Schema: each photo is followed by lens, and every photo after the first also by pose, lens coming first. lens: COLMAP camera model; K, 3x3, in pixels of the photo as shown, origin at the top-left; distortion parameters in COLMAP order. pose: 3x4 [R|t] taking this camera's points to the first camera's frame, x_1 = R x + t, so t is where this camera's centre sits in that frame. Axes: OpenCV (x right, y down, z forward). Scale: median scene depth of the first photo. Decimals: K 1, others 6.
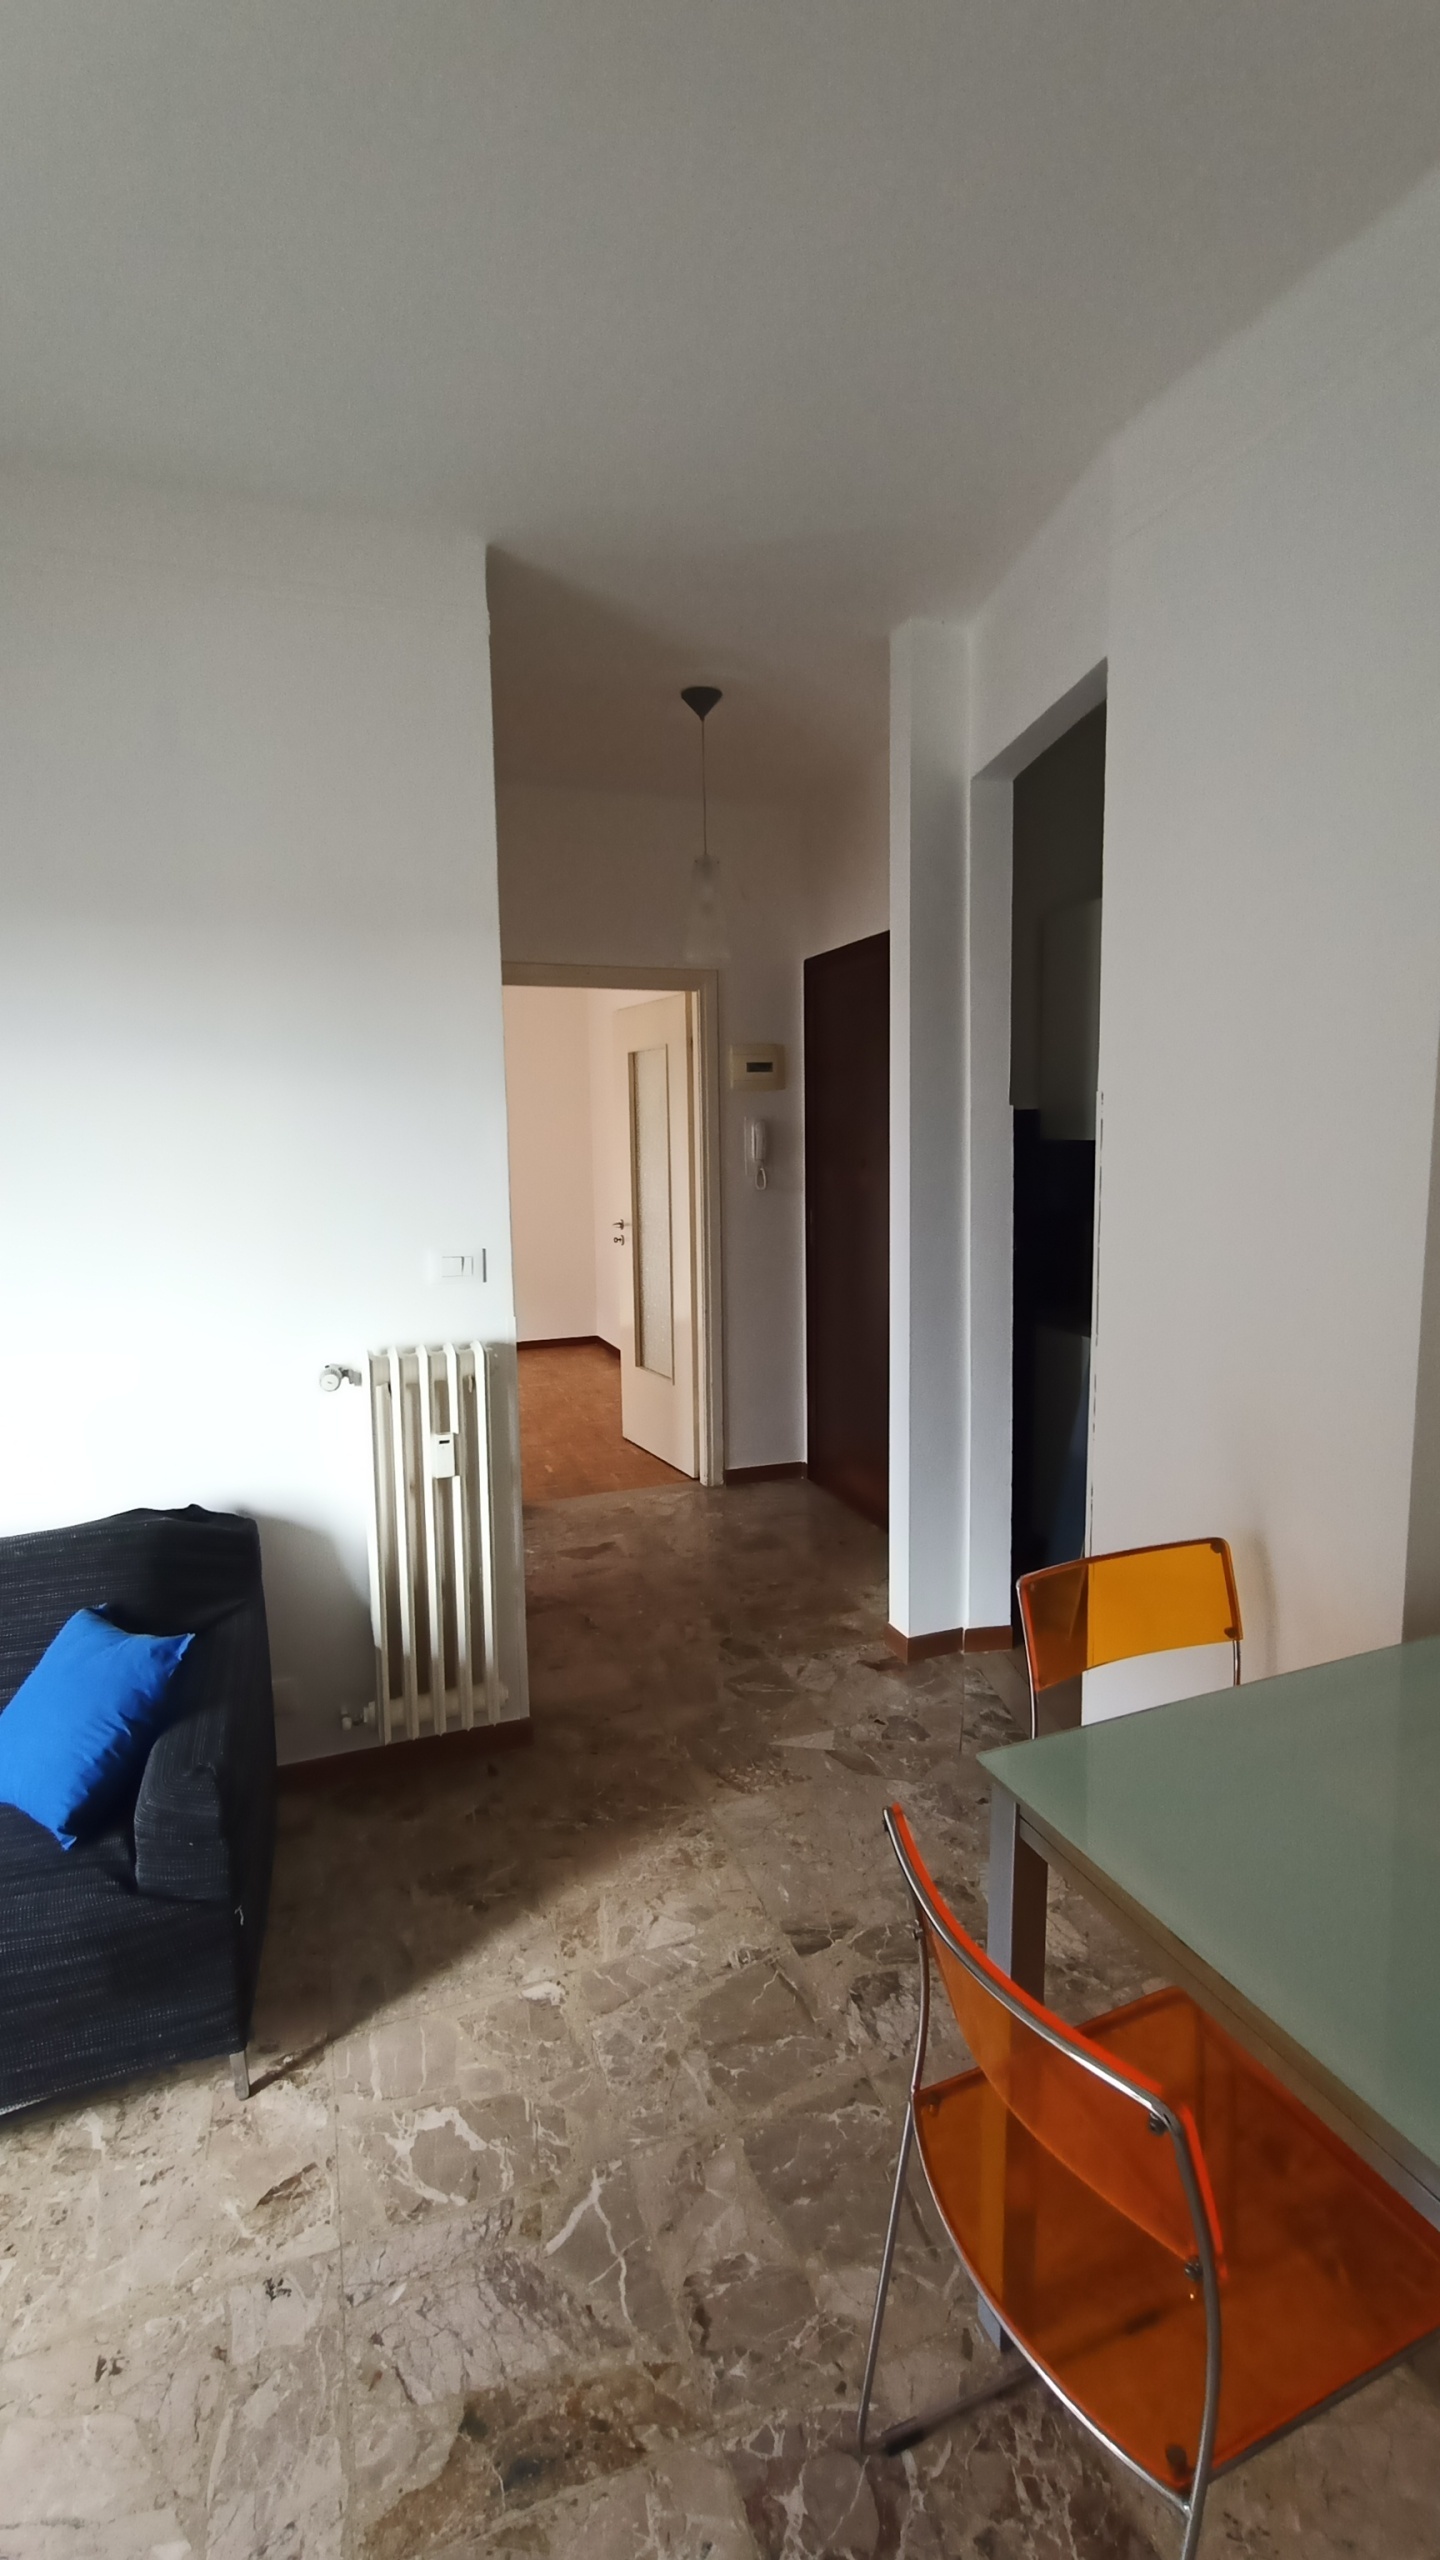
lens RADIAL K [[1166.1, 0, 755.9], [0, 1166.1, 1279.4], [0, 0, 1]] dist [0.001063, 0.000179]
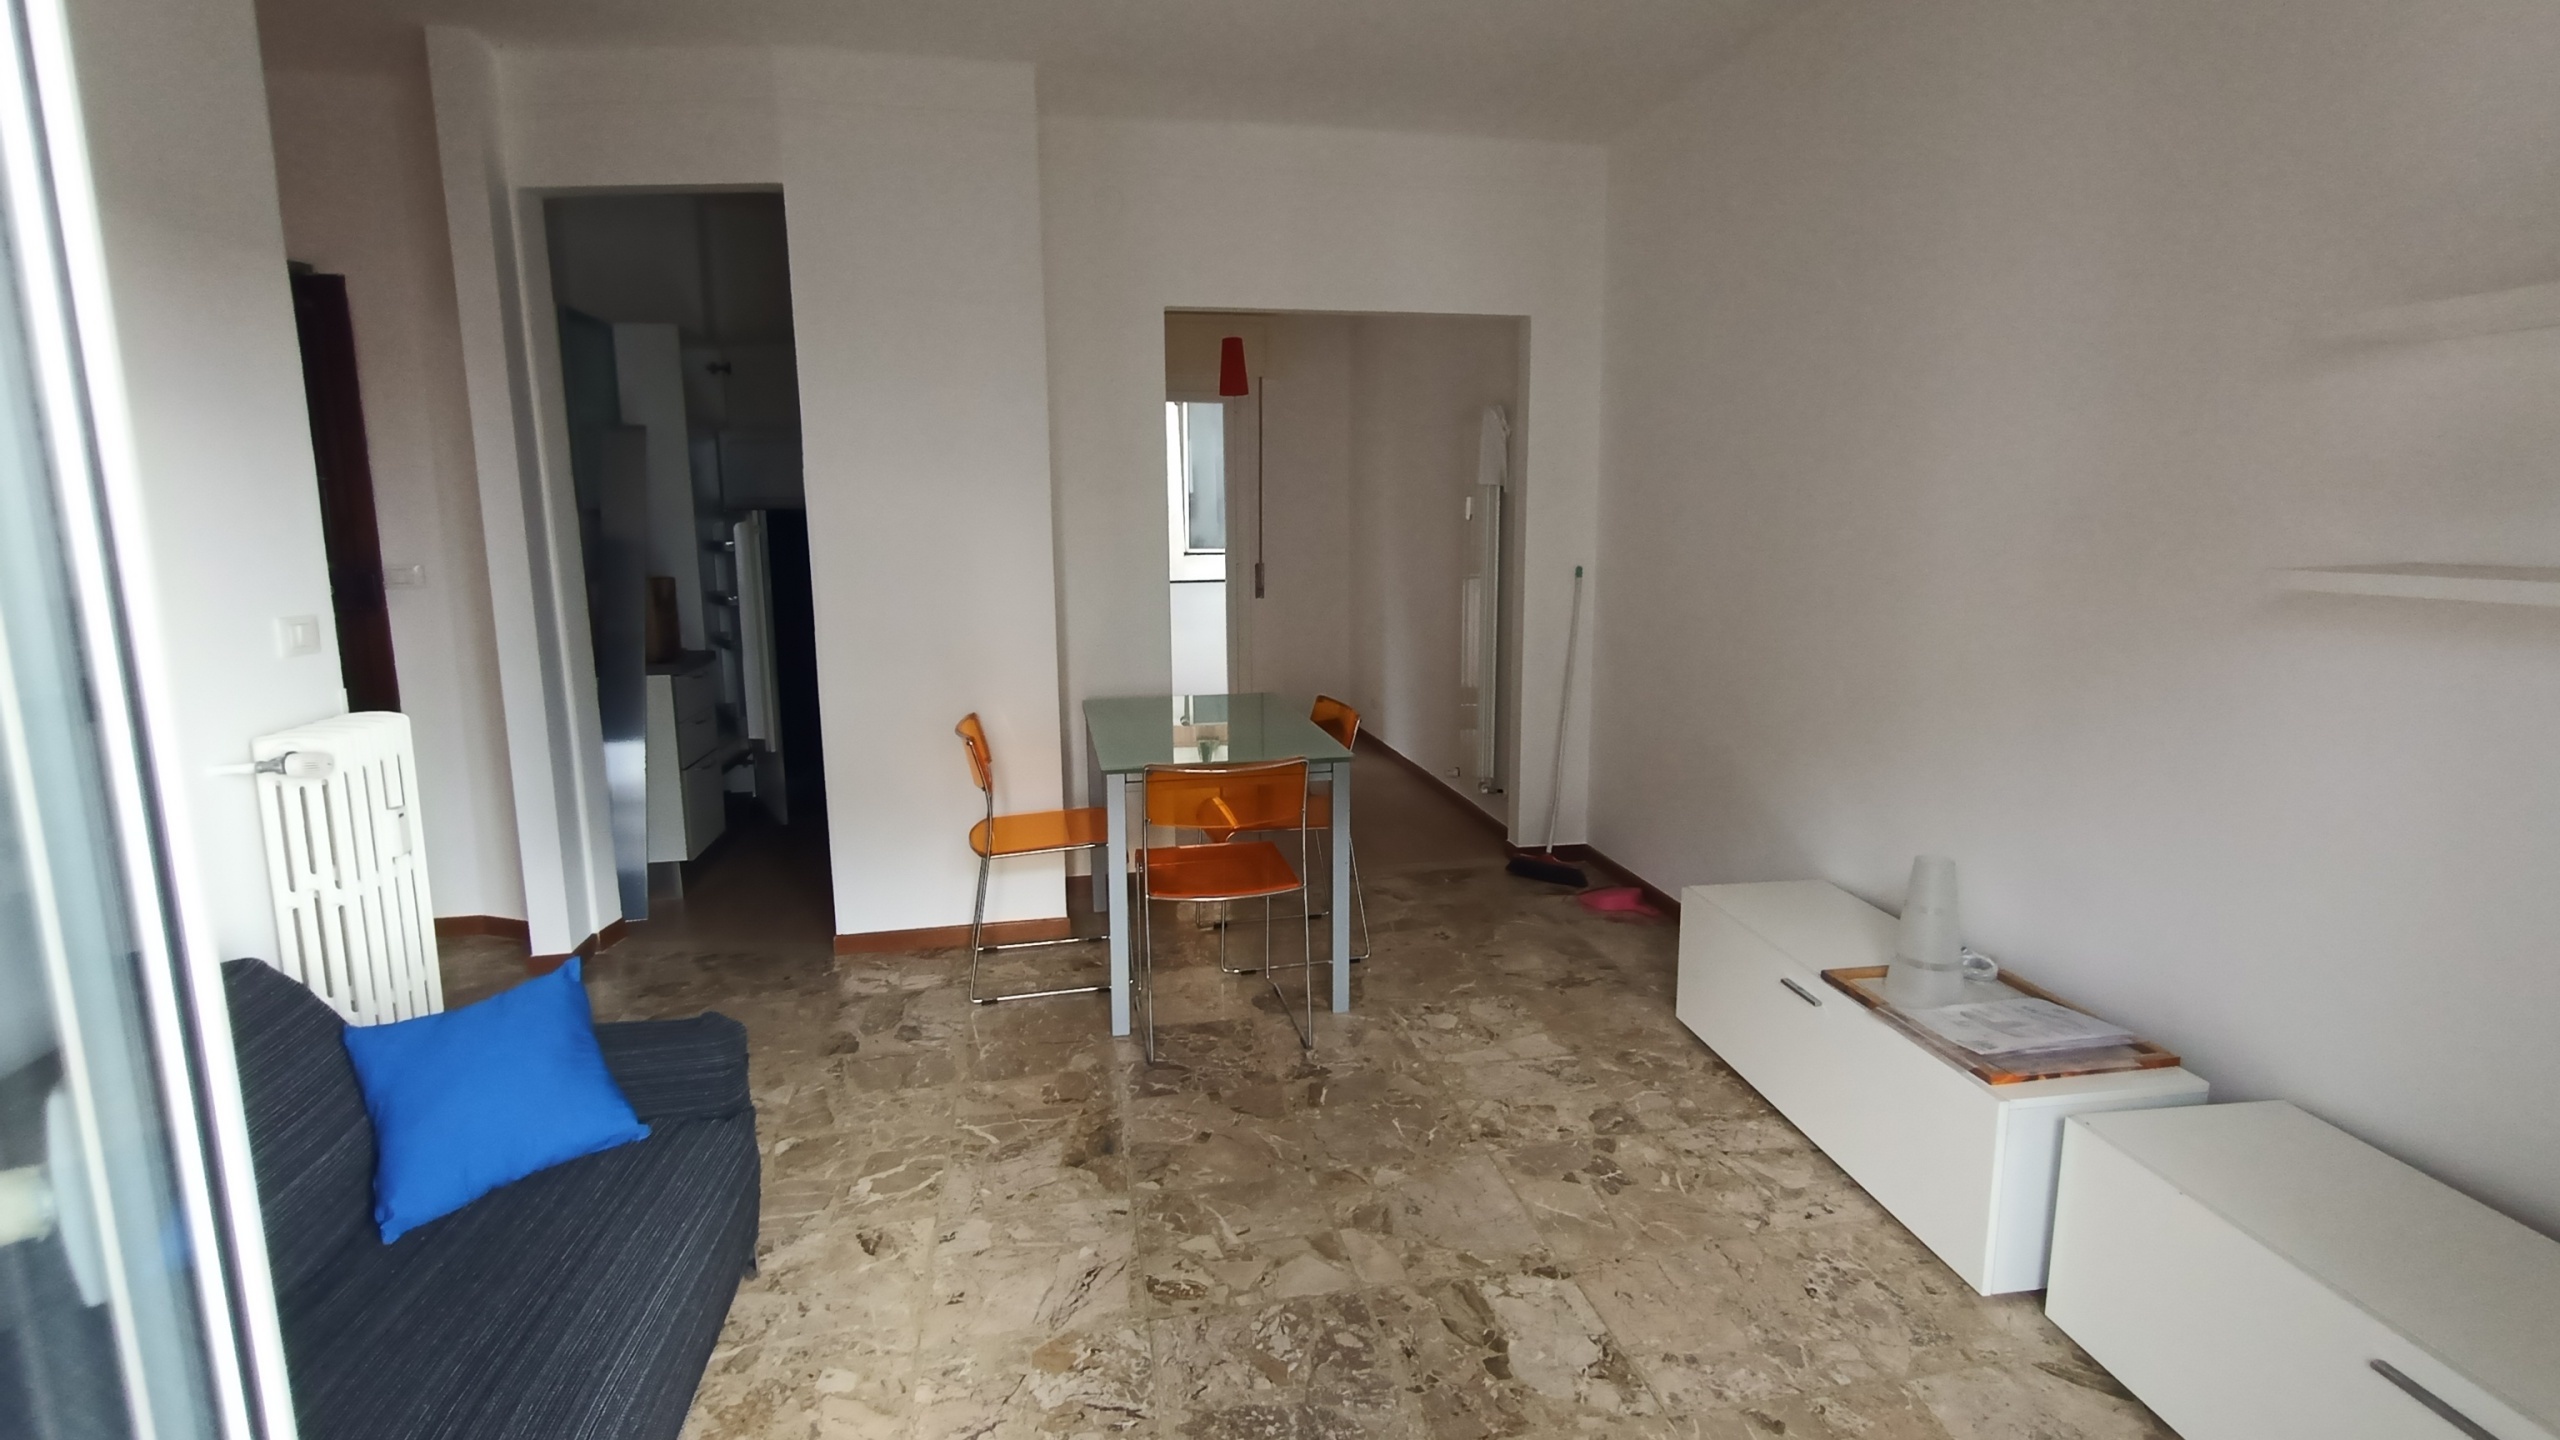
lens RADIAL K [[1166.1, 0, 1271.4], [0, 1166.1, 692.5], [0, 0, 1]] dist [0.001063, 0.000179]
pose [[0.178482, -0.146329, 0.973002, -1.237513], [0.128905, 0.983834, 0.124313, 0.015450], [-0.975463, 0.103238, 0.194459, 0.151650]]
